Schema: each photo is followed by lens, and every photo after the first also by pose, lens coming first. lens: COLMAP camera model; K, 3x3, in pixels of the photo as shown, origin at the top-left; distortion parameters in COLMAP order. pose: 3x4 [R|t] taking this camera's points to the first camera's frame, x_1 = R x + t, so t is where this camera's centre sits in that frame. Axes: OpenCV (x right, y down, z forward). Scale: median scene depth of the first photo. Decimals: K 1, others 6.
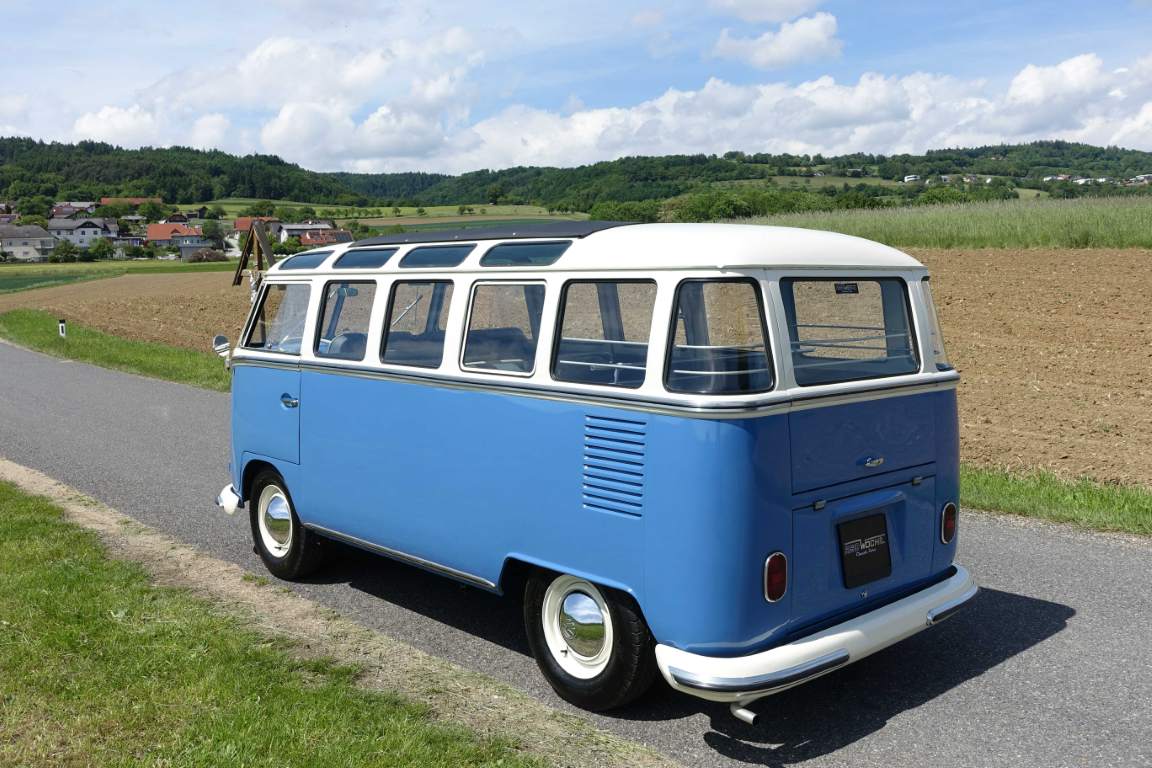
lens RADIAL K [[1055.8, 0, 570.7], [0, 1055.8, 381.9], [0, 0, 1]] dist [-0.012811, 0.000000]
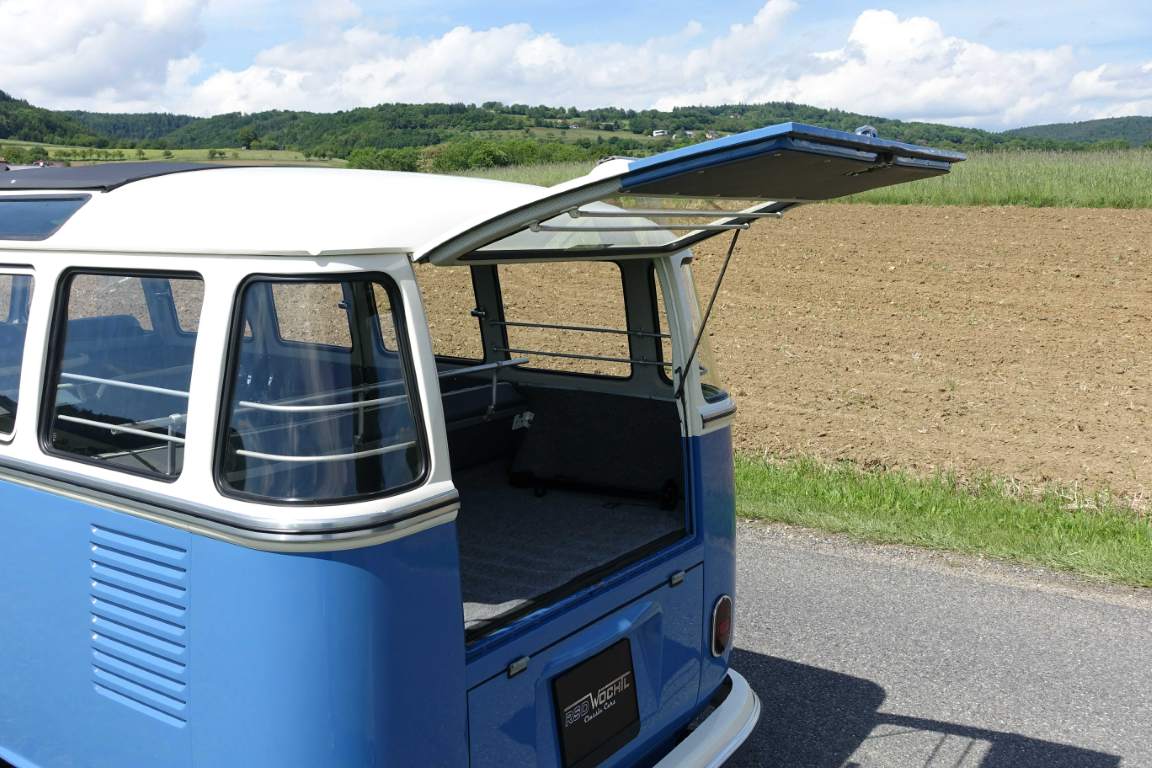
lens RADIAL K [[1055.8, 0, 573.8], [0, 1055.8, 384.0], [0, 0, 1]] dist [-0.012811, 0.000000]
pose [[0.973589, -0.023734, 0.227070, 0.109742], [0.012463, 0.998624, 0.050943, -0.052274], [-0.227966, -0.046767, 0.972545, 0.349212]]
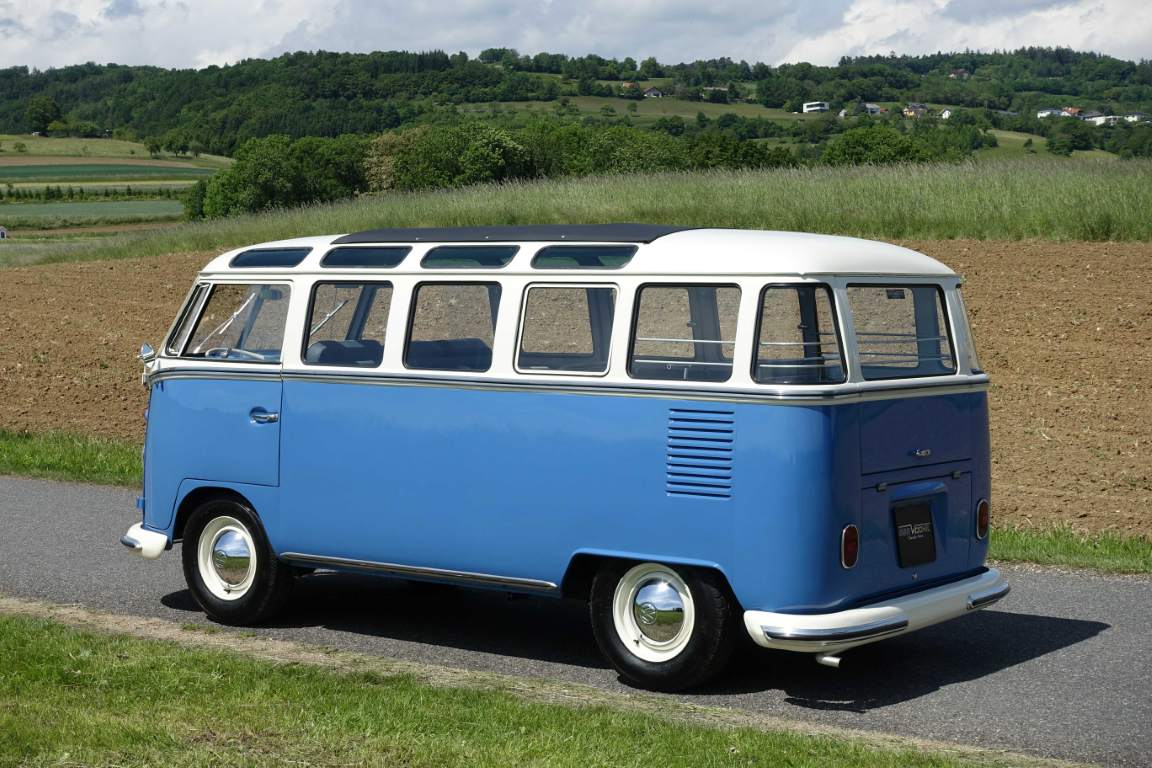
lens RADIAL K [[1897.2, 0, 571.2], [0, 1897.2, 382.4], [0, 0, 1]] dist [-0.059073, 0.000000]
pose [[0.984454, 0.002137, 0.175630, -0.348429], [0.005669, 0.999019, -0.043928, 0.073124], [-0.175552, 0.044241, 0.983476, -0.728841]]
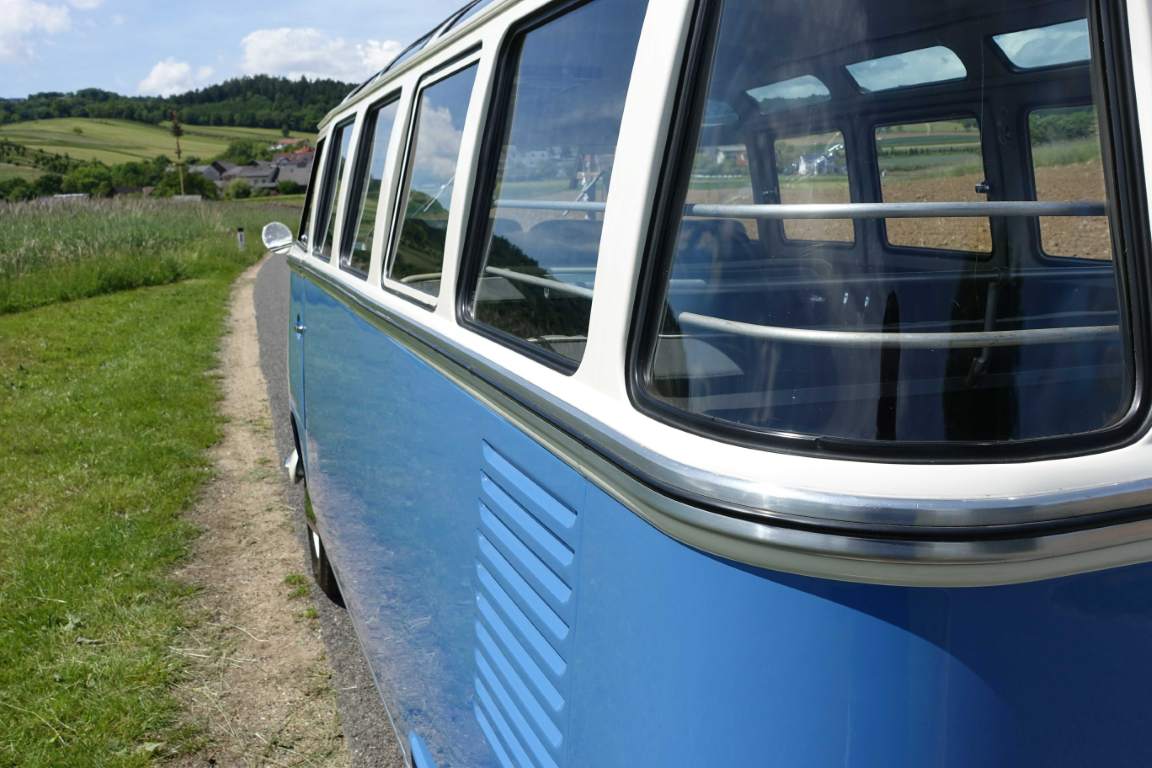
lens RADIAL K [[1021.6, 0, 577.6], [0, 1021.6, 384.9], [0, 0, 1]] dist [-0.017874, -0.008510]
pose [[0.931047, 0.070358, -0.358052, 0.122710], [-0.039146, 0.994831, 0.093695, -0.012027], [0.362793, -0.073218, 0.928989, 0.595474]]
